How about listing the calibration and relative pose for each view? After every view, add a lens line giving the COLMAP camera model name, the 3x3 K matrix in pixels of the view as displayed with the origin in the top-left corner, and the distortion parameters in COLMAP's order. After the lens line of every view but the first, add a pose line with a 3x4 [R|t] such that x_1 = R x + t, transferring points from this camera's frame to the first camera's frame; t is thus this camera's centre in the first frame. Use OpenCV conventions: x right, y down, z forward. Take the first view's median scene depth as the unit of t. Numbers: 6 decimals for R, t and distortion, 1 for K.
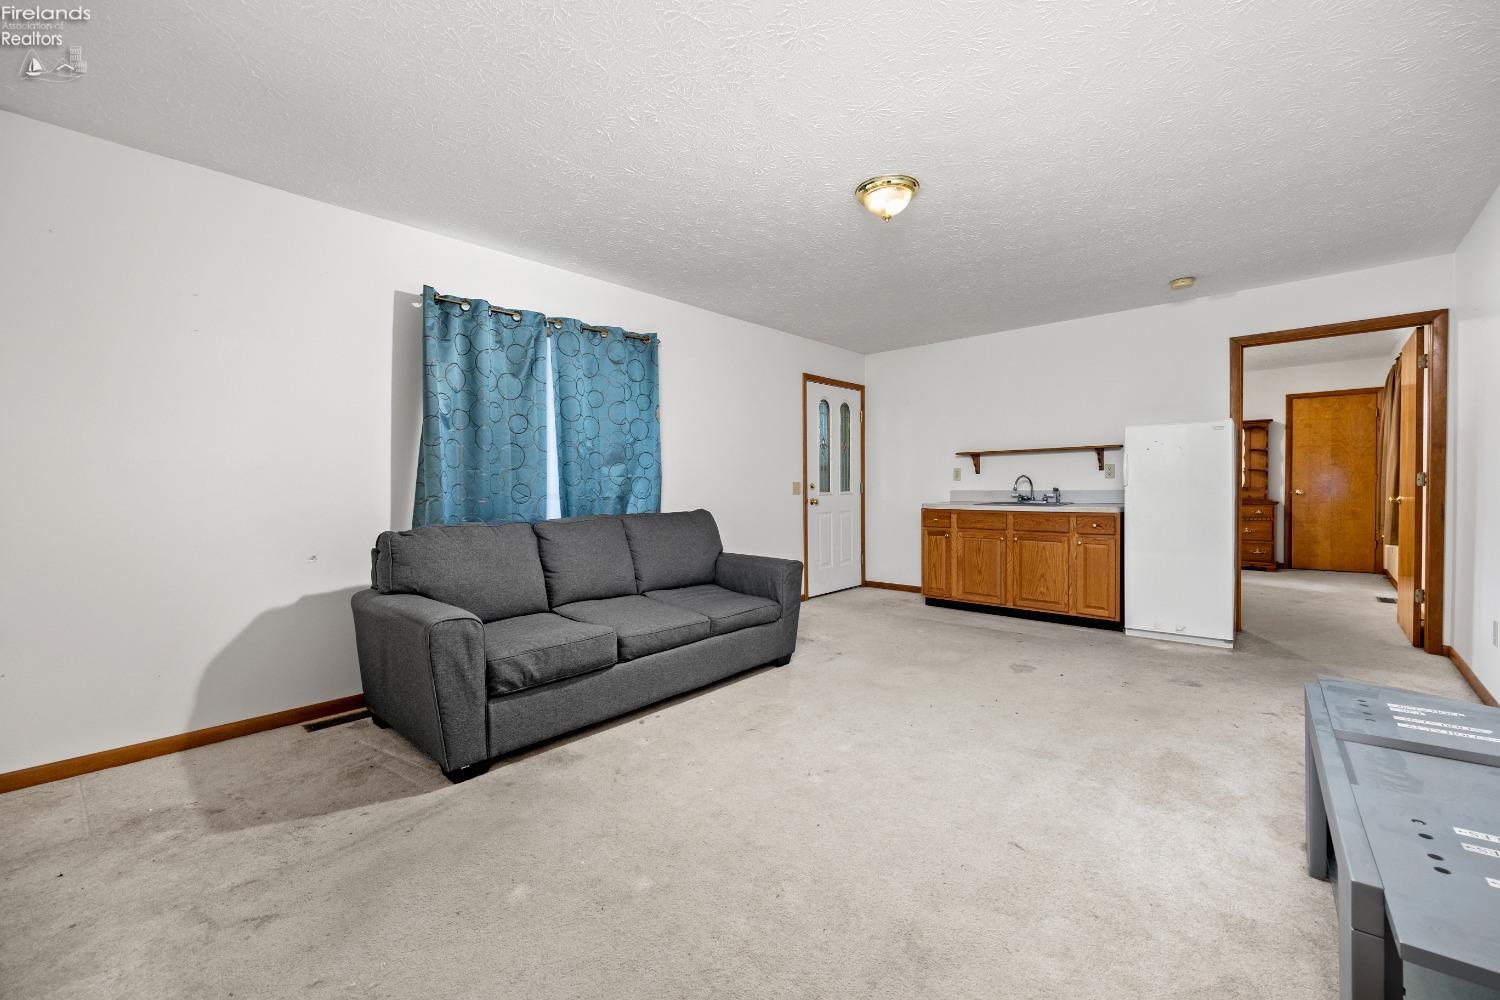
lens RADIAL K [[625.7, 0, 736.3], [0, 625.7, 502.7], [0, 0, 1]] dist [0.004066, -0.001229]
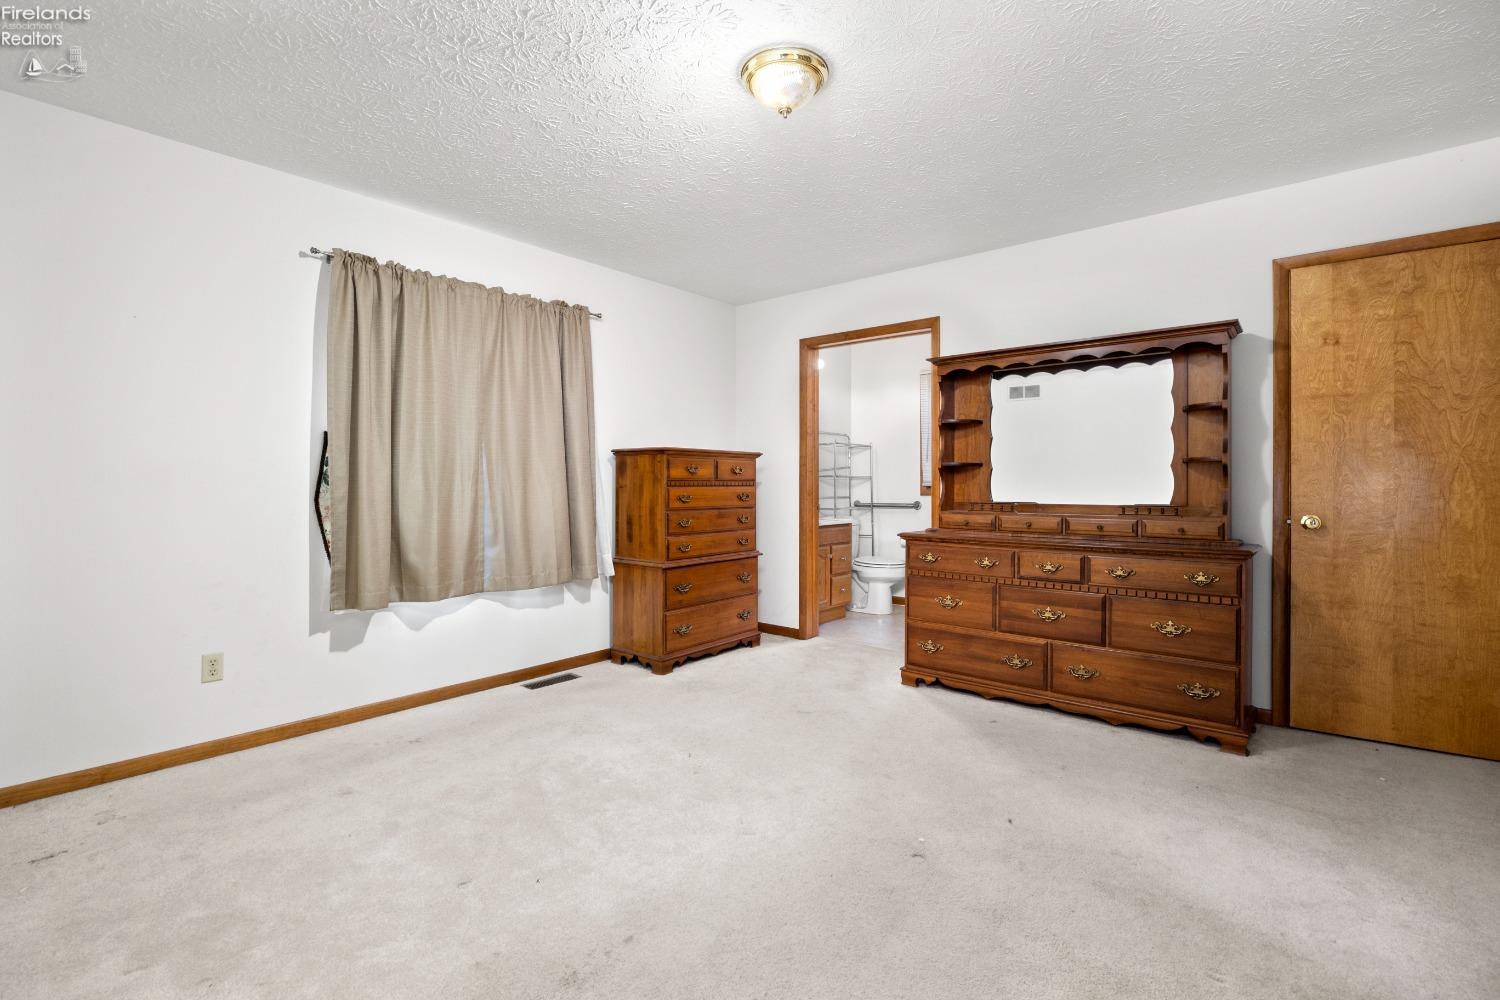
lens RADIAL K [[655.5, 0, 763.5], [0, 655.5, 488.9], [0, 0, 1]] dist [-0.020448, 0.004103]
pose [[0.999183, 0.007700, 0.039664, 0.557990], [-0.007050, 0.999839, -0.016491, -0.027208], [-0.039785, 0.016198, 0.999077, 0.628153]]
